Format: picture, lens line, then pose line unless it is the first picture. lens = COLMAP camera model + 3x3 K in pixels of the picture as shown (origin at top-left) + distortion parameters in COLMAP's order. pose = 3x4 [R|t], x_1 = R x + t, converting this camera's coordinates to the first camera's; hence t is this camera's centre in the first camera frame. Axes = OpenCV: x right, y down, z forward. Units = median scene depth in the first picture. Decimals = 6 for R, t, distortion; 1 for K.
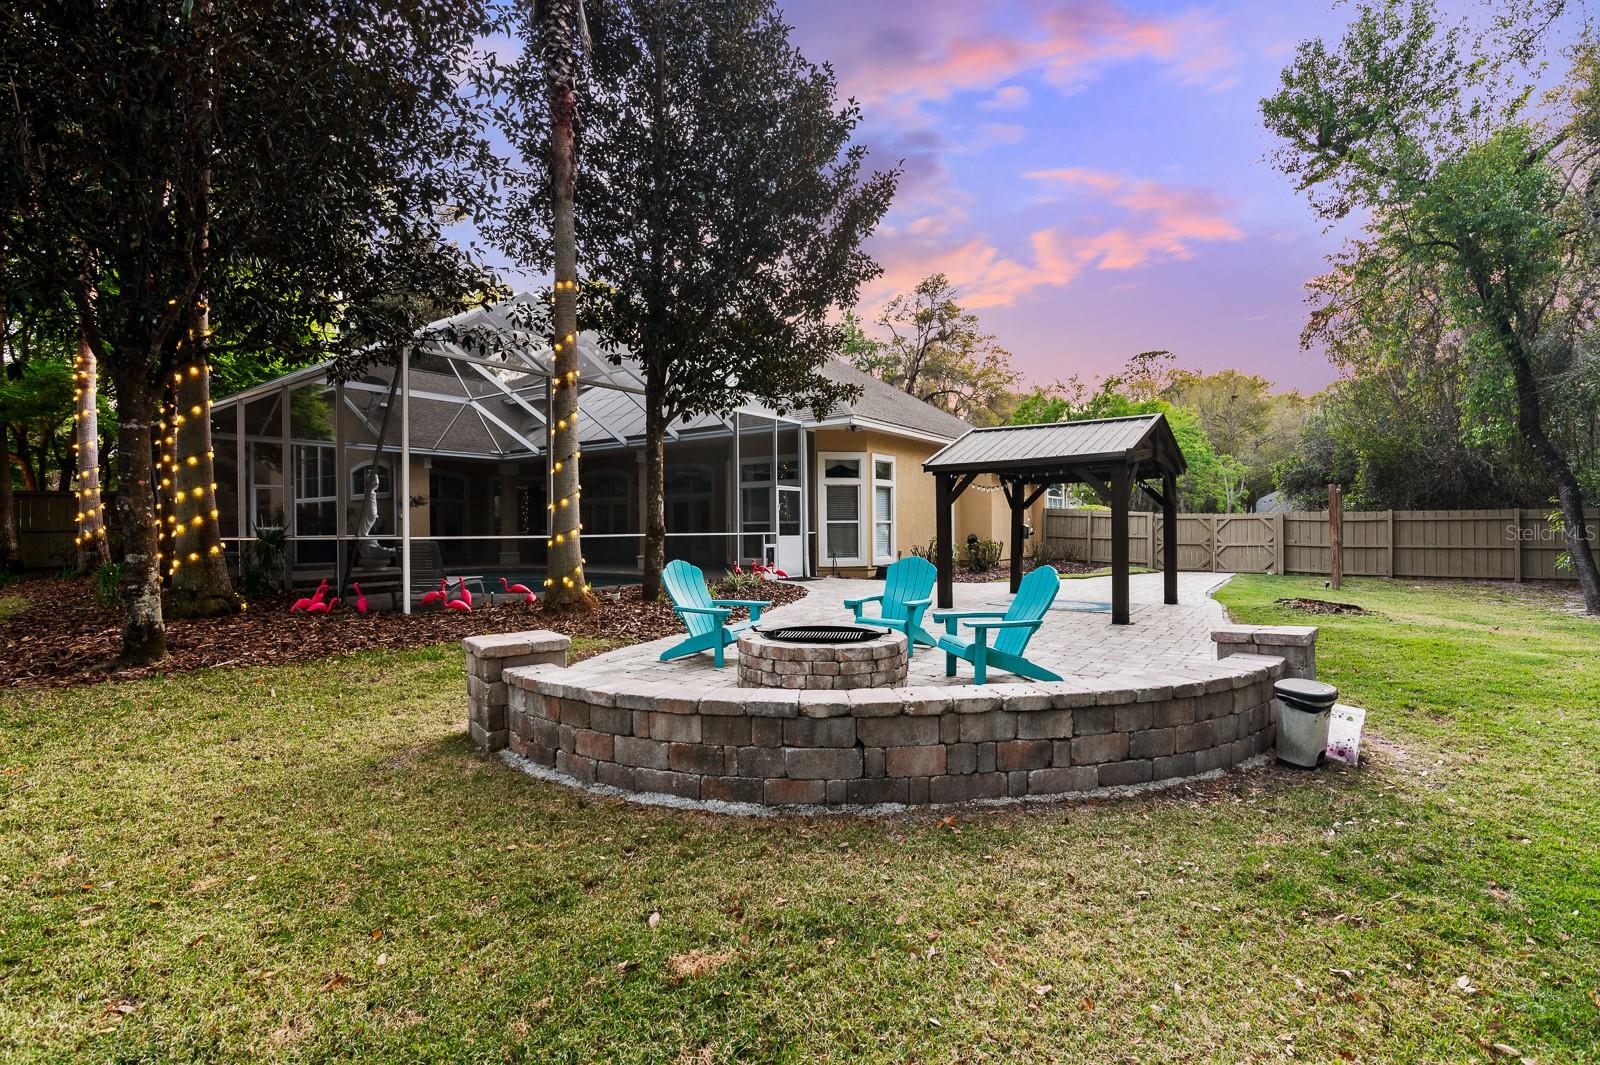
lens RADIAL K [[740.8, 0, 806.1], [0, 740.8, 539.6], [0, 0, 1]] dist [-0.017610, -0.000132]
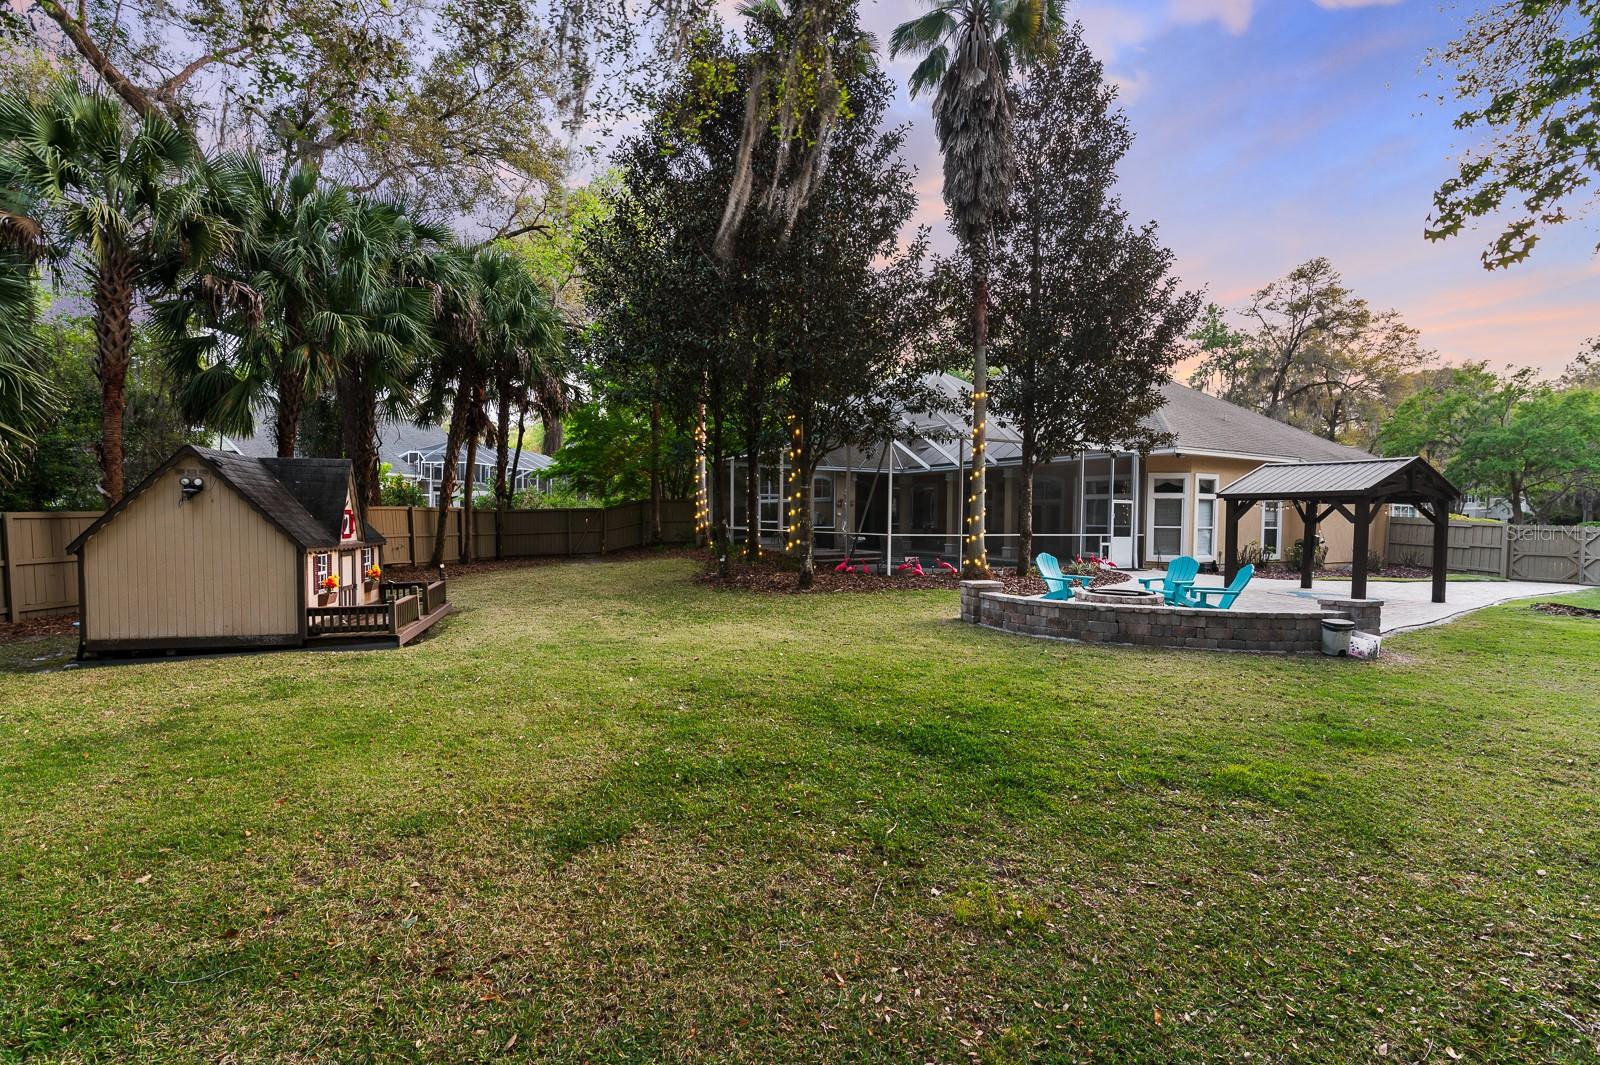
lens RADIAL K [[740.8, 0, 806.1], [0, 740.8, 539.6], [0, 0, 1]] dist [-0.017610, -0.000132]
pose [[0.897869, 0.032430, -0.439067, 0.059391], [-0.025555, 0.999441, 0.021560, -0.017058], [0.439520, -0.008138, 0.898196, -0.523697]]
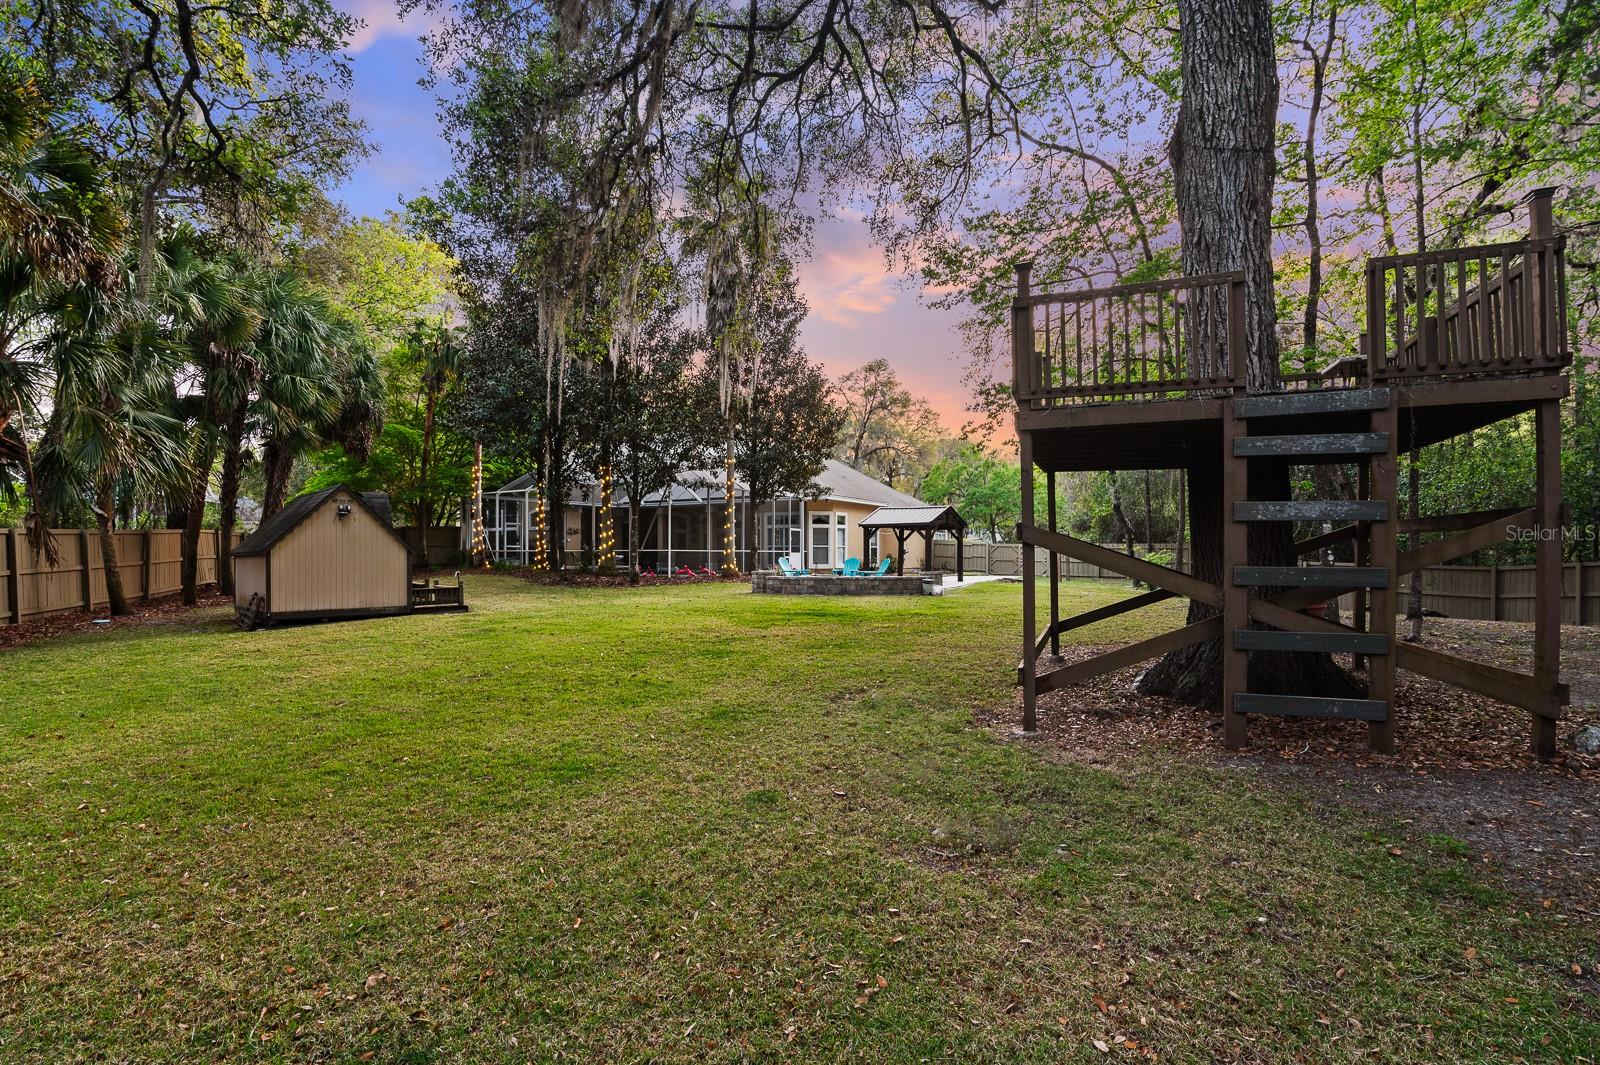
lens RADIAL K [[740.8, 0, 806.1], [0, 740.8, 539.6], [0, 0, 1]] dist [-0.017610, -0.000132]
pose [[0.997800, 0.011519, 0.065288, -0.147078], [-0.009411, 0.999427, -0.032502, 0.028566], [-0.065625, 0.031816, 0.997337, -1.204515]]
